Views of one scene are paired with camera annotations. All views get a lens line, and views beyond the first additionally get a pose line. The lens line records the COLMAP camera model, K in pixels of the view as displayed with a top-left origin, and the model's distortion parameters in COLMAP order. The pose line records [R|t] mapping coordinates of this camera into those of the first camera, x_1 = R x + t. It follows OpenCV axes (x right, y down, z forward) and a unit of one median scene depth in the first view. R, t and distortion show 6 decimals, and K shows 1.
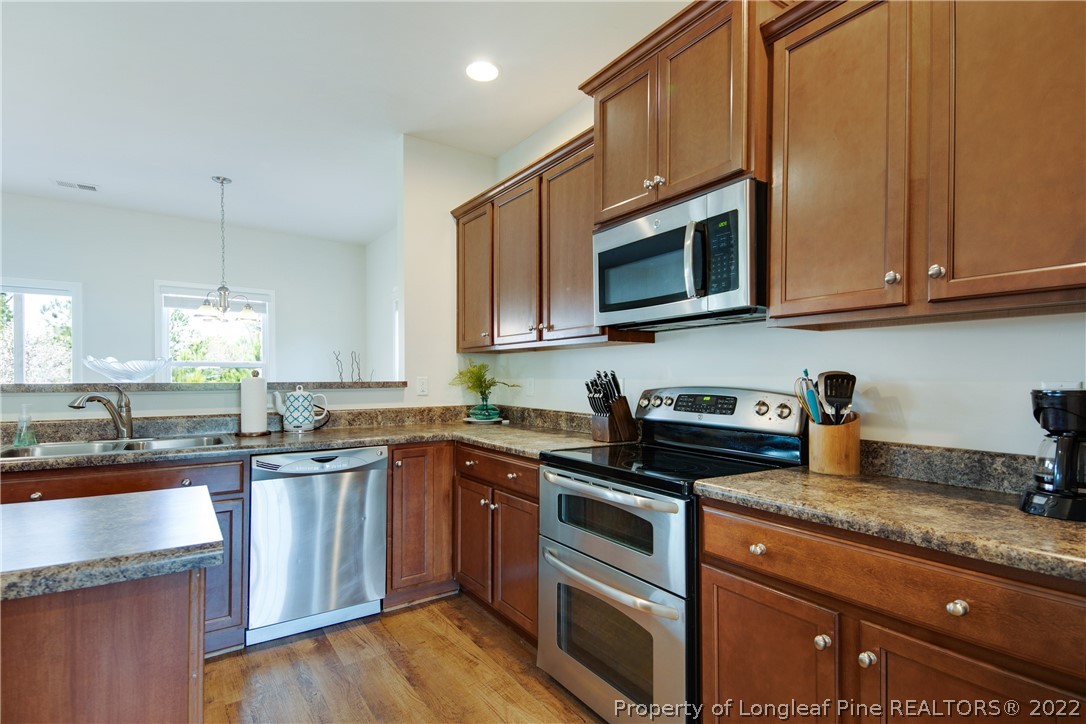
lens RADIAL K [[543.6, 0, 539.7], [0, 543.6, 372.5], [0, 0, 1]] dist [0.035501, -0.000644]
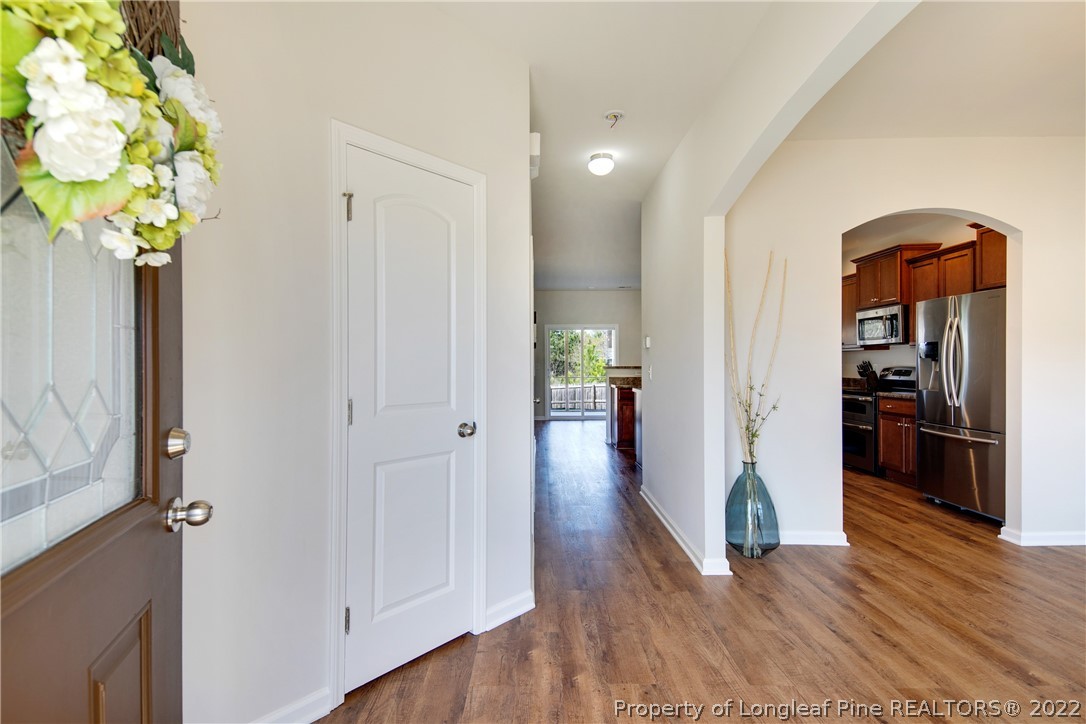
lens RADIAL K [[545.8, 0, 555.3], [0, 545.8, 361.6], [0, 0, 1]] dist [0.130410, -0.037160]
pose [[0.851717, -0.002371, -0.523997, 0.332592], [0.005753, 0.999972, 0.004826, -0.025980], [0.523971, -0.007125, 0.851706, -2.529411]]
